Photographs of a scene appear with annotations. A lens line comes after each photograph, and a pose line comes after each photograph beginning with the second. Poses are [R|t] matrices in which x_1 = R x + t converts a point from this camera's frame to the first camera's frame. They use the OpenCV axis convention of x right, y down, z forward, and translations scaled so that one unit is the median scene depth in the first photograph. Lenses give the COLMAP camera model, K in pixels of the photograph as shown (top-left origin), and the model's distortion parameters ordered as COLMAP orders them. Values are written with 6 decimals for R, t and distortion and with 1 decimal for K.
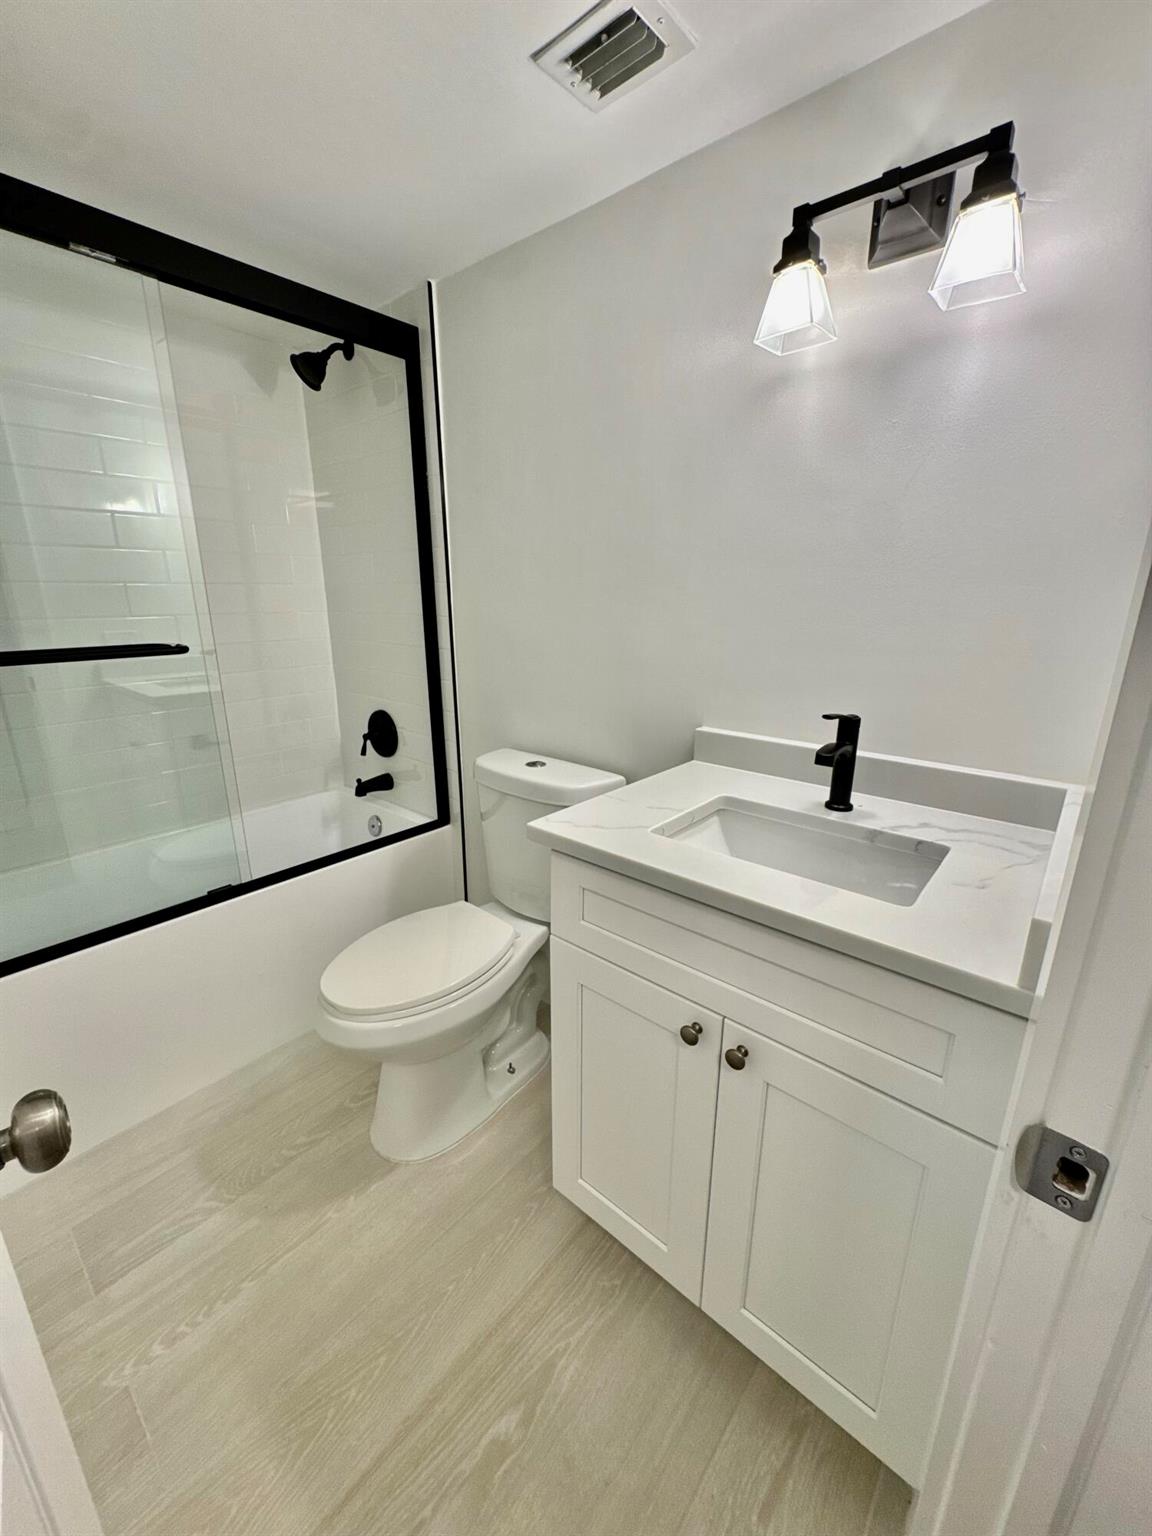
lens RADIAL K [[608.6, 0, 573.3], [0, 608.6, 764.5], [0, 0, 1]] dist [-0.002608, 0.000286]
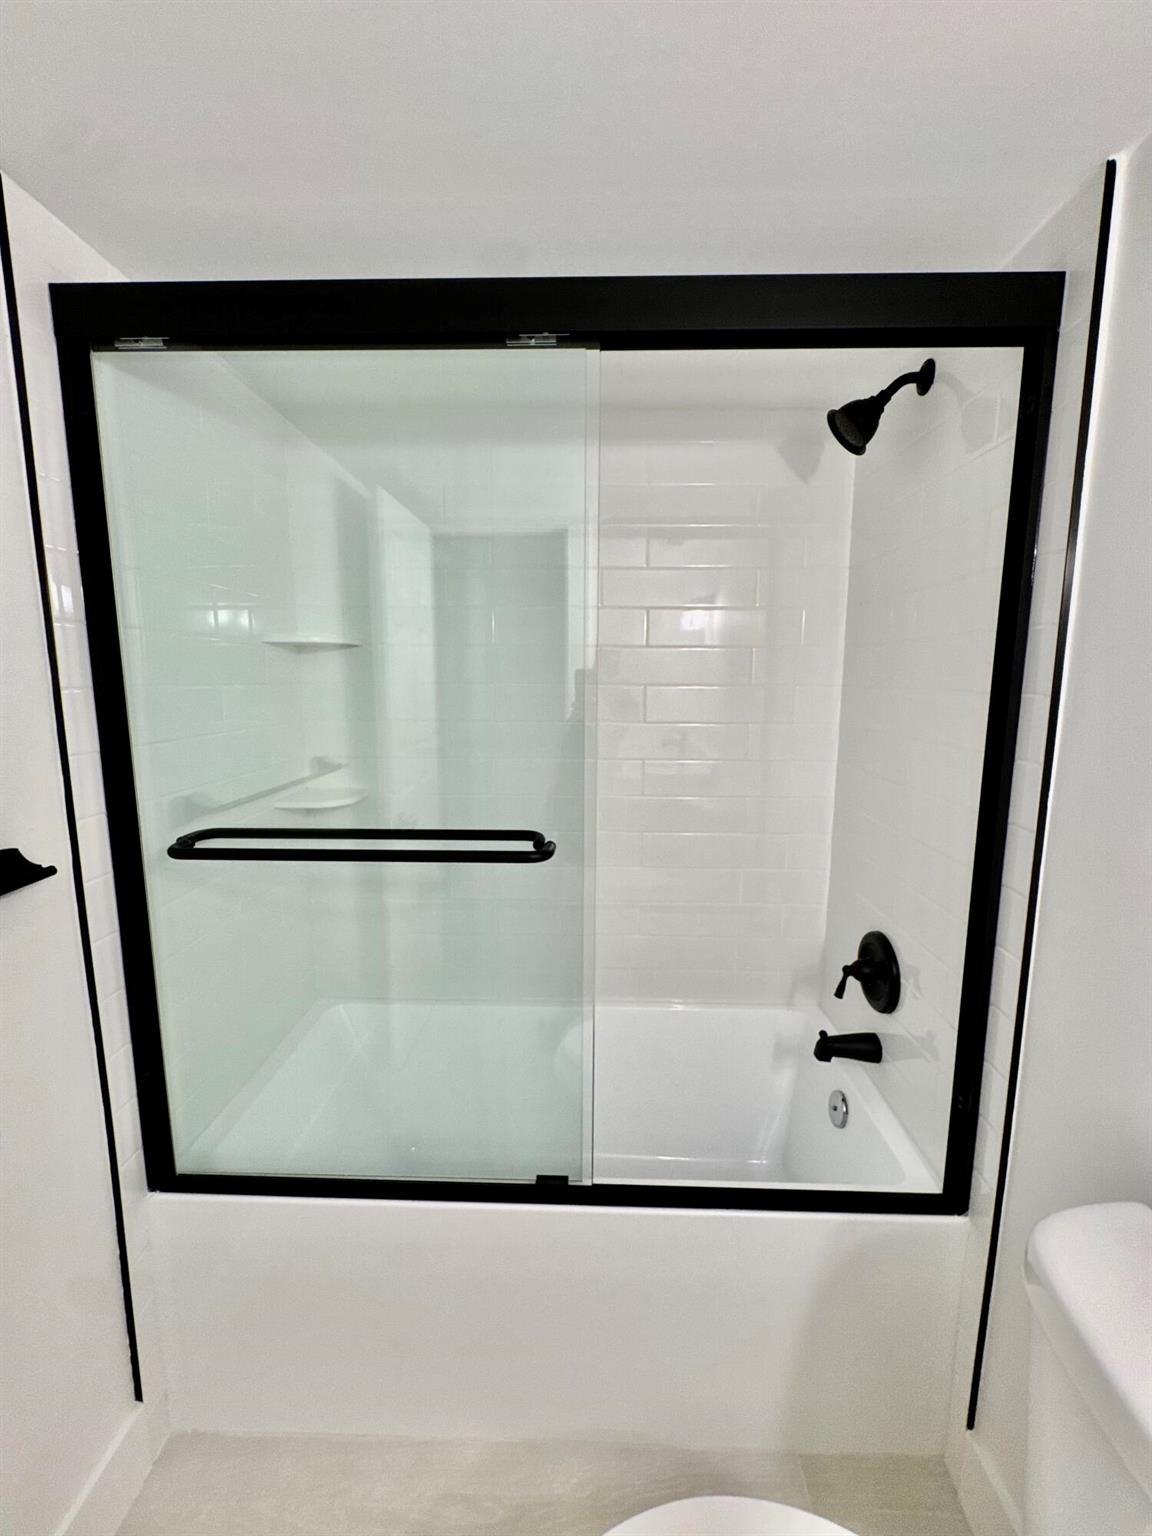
lens RADIAL K [[608.6, 0, 582.6], [0, 608.6, 767.8], [0, 0, 1]] dist [-0.002608, 0.000286]
pose [[0.639588, 0.117517, -0.759682, -0.069629], [-0.213789, 0.976451, -0.028943, -0.186799], [0.738391, 0.180923, 0.649650, 0.382795]]
